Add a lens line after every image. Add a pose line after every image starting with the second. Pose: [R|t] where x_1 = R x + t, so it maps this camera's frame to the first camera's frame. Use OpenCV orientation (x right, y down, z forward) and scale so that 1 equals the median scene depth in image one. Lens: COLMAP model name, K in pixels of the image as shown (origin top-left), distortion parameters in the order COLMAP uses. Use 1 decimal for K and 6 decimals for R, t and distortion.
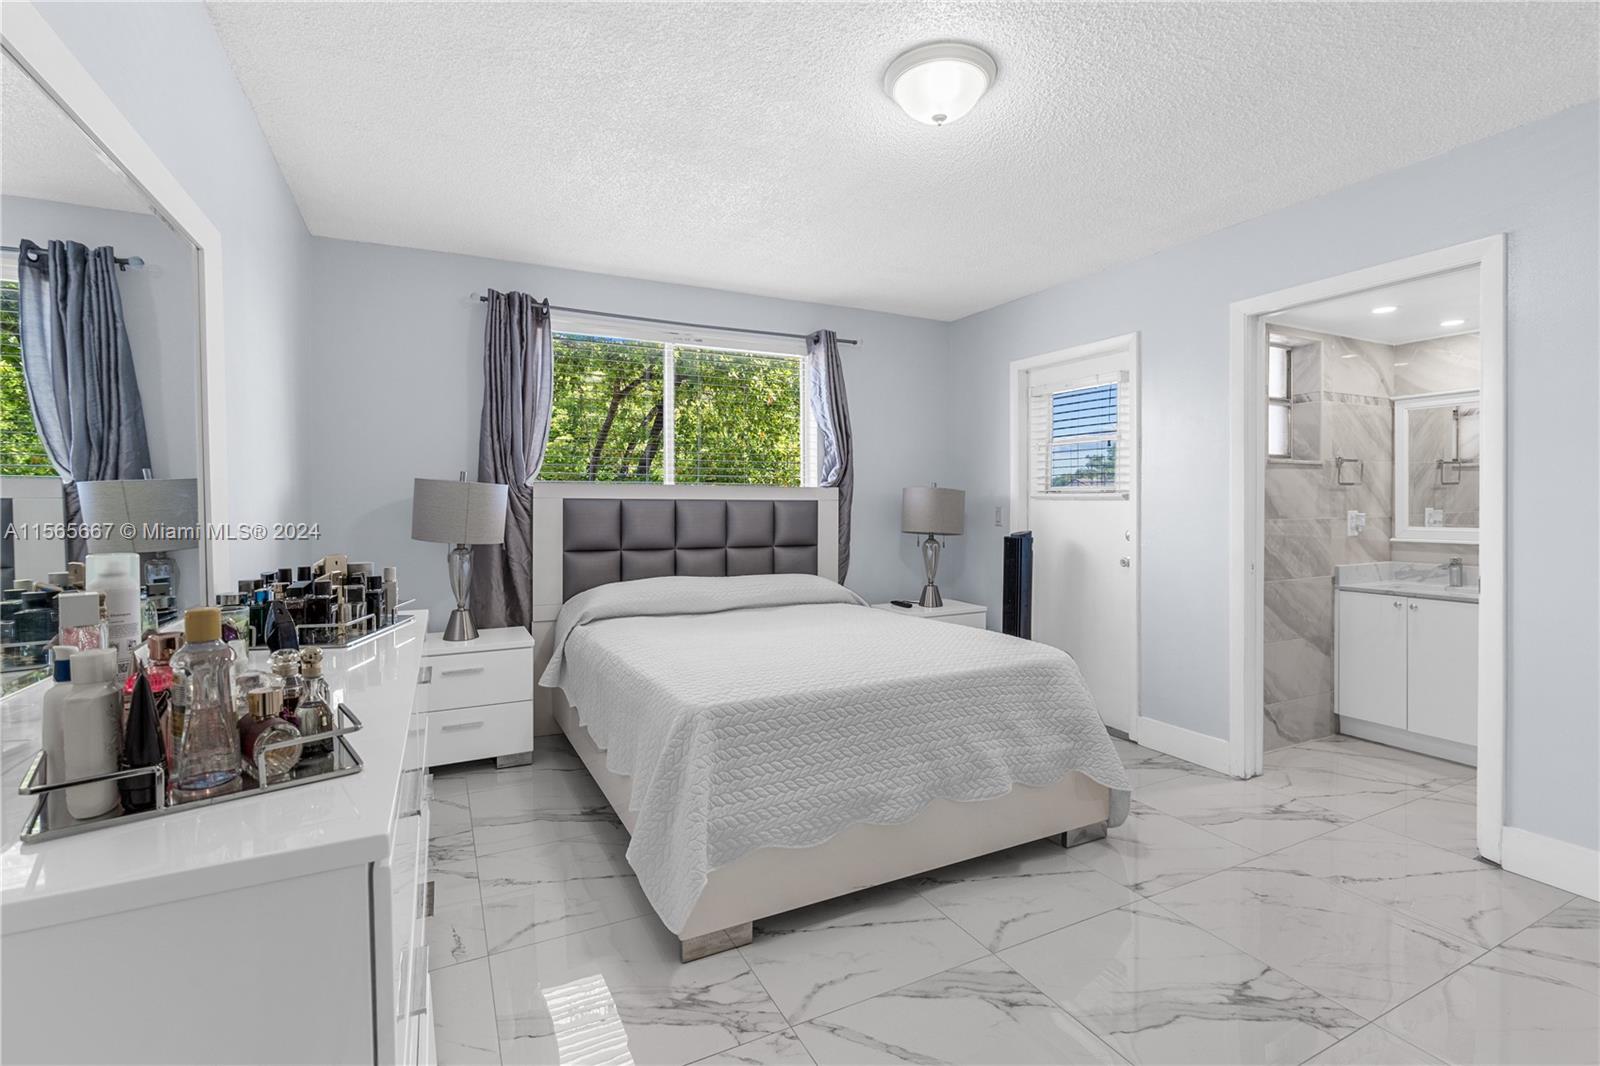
lens RADIAL K [[728.5, 0, 801.9], [0, 728.5, 511.3], [0, 0, 1]] dist [-0.014220, 0.004439]
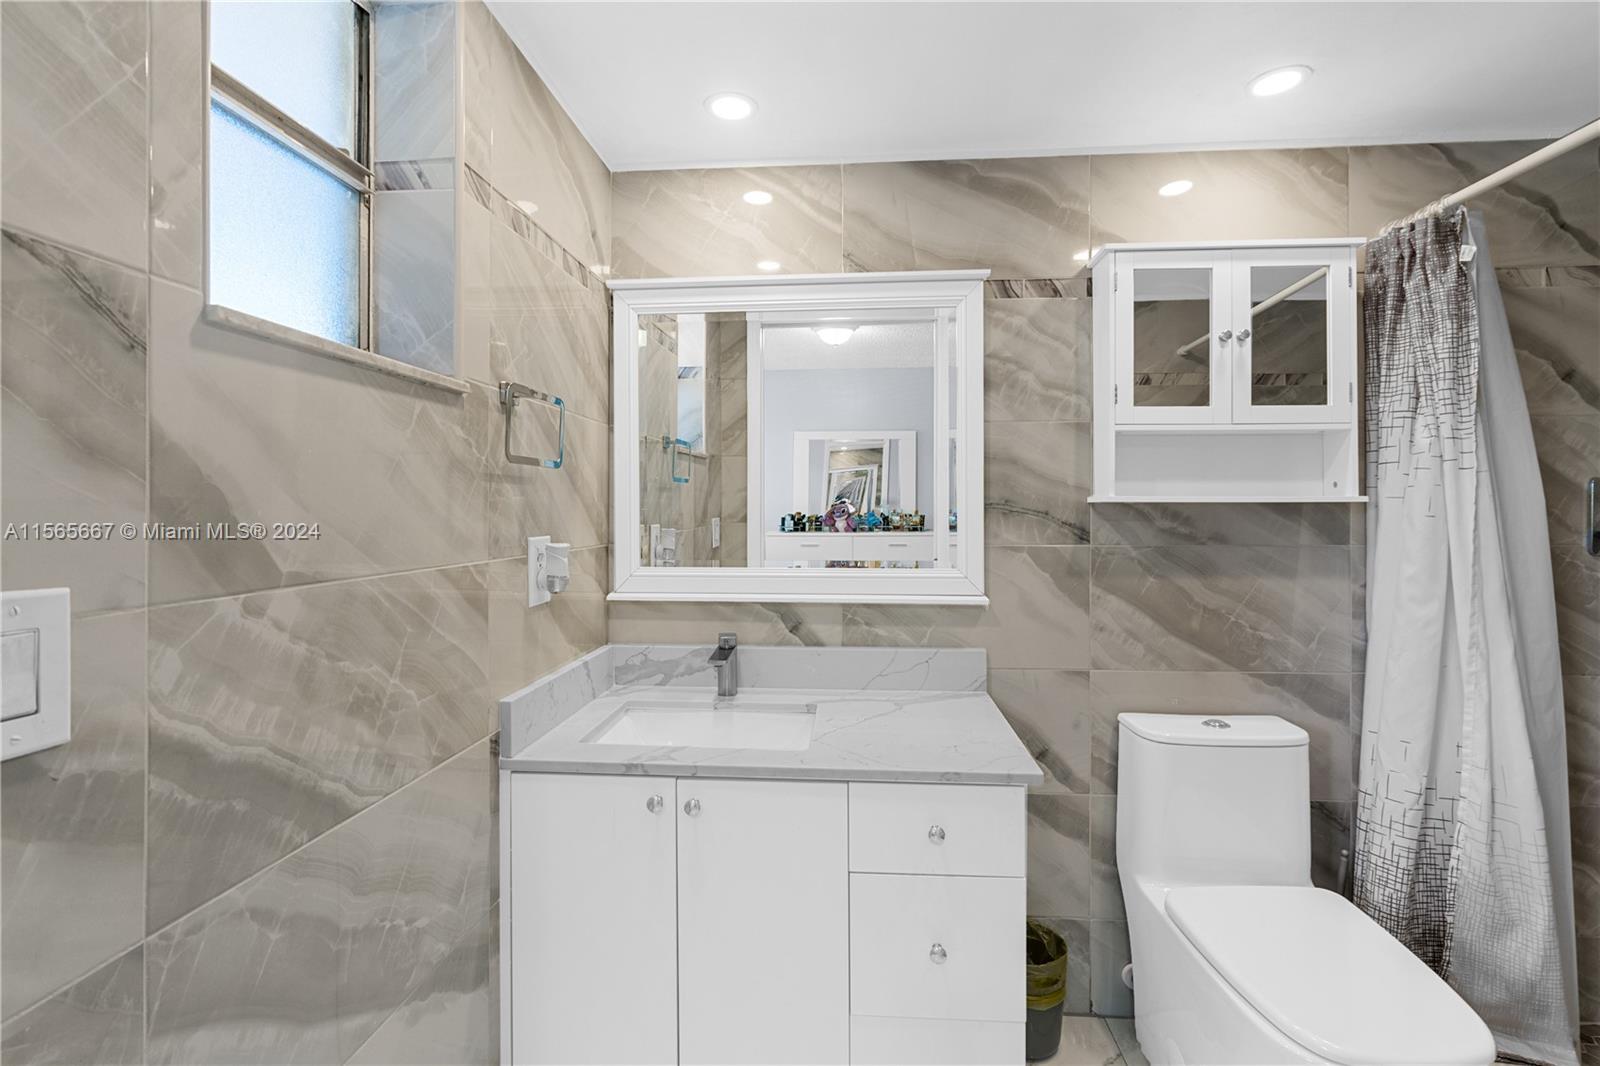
lens RADIAL K [[728.5, 0, 801.9], [0, 728.5, 511.3], [0, 0, 1]] dist [-0.014220, 0.004439]
pose [[0.517042, 0.004551, 0.855948, 0.516219], [0.008791, 0.999905, -0.010626, -0.008675], [-0.855915, 0.013019, 0.516953, 0.698524]]
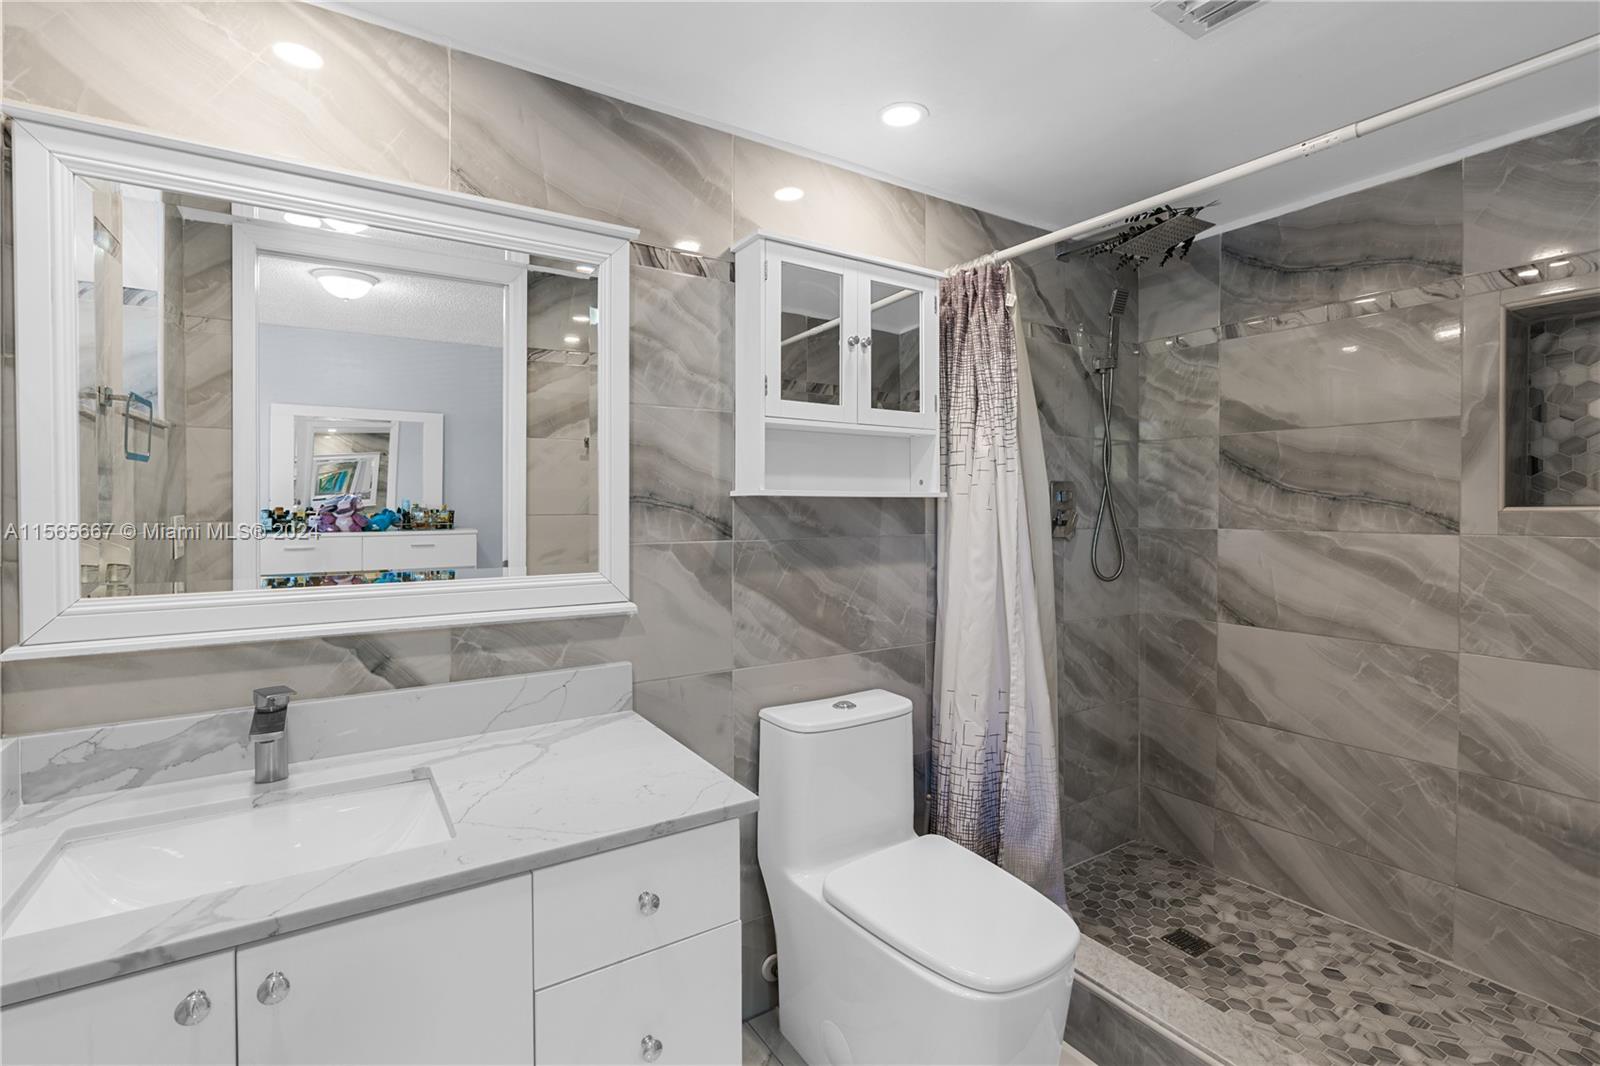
lens RADIAL K [[728.5, 0, 801.9], [0, 728.5, 511.3], [0, 0, 1]] dist [-0.014220, 0.004439]
pose [[-0.108885, -0.002115, 0.994052, 0.558815], [0.013792, 0.999898, 0.003638, -0.009312], [-0.993959, 0.014106, -0.108845, 0.787256]]
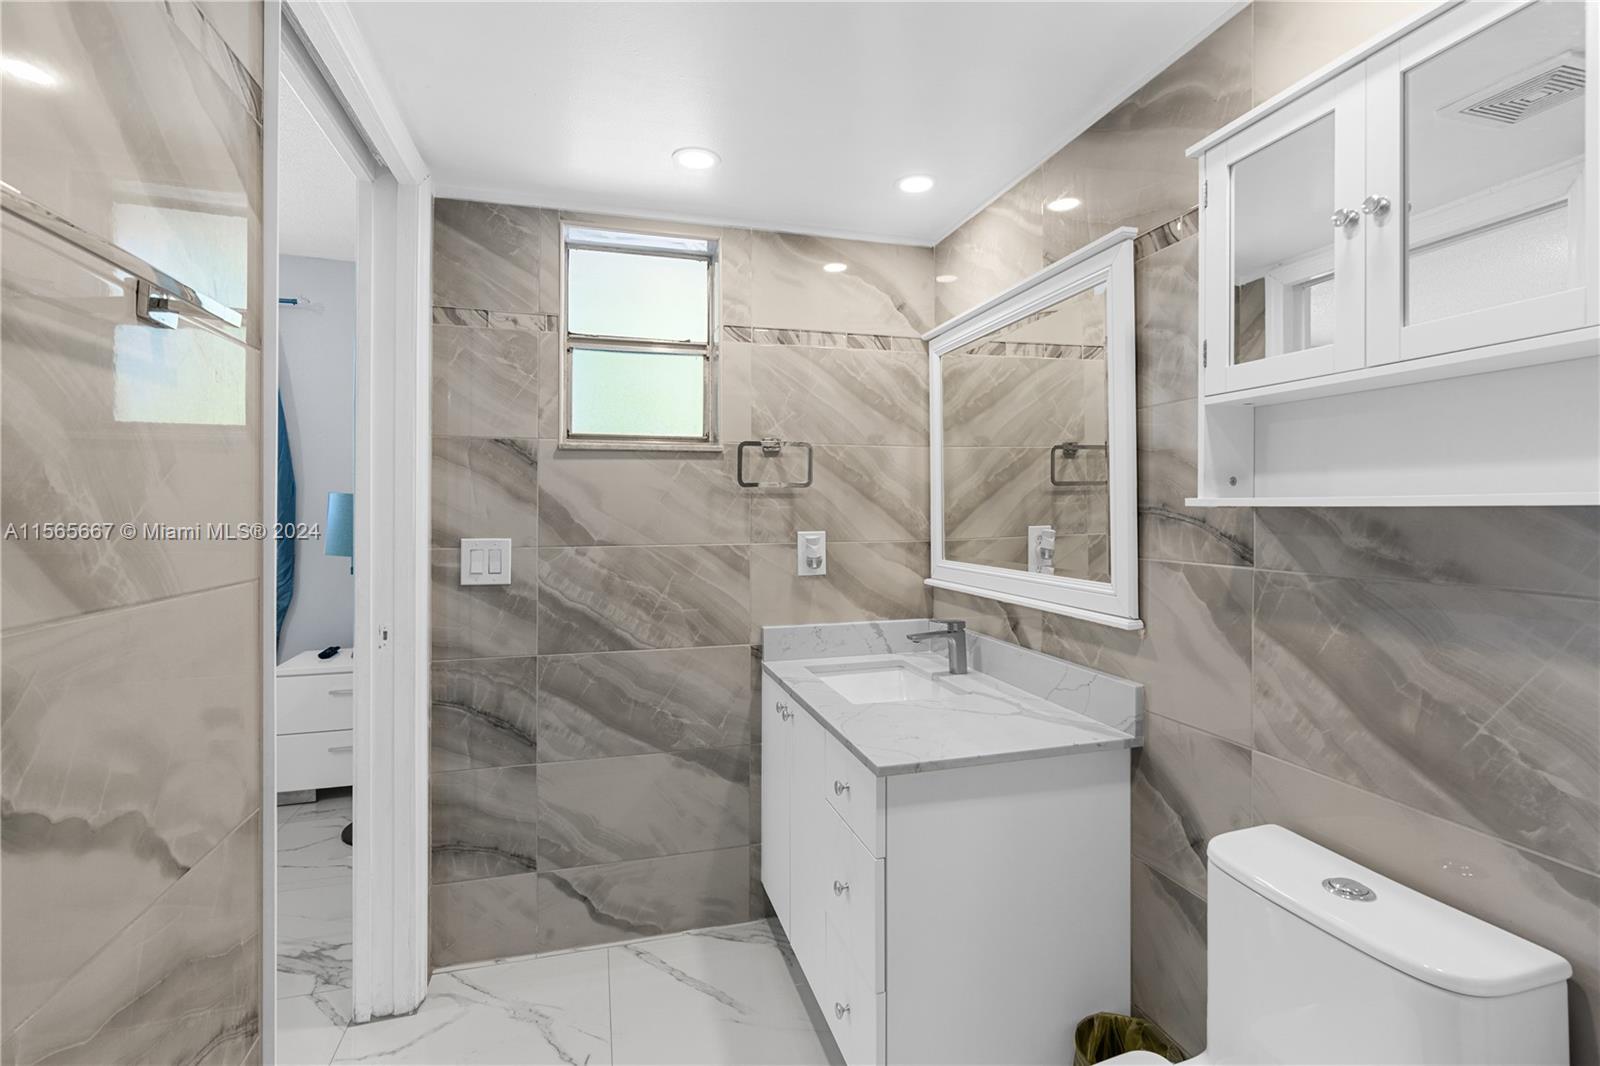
lens RADIAL K [[727.9, 0, 808.3], [0, 727.9, 506.4], [0, 0, 1]] dist [-0.016740, 0.000438]
pose [[0.983790, 0.001655, -0.179317, 0.873152], [-0.004555, 0.999865, -0.015761, -0.011528], [0.179266, 0.016322, 0.983665, 0.433354]]
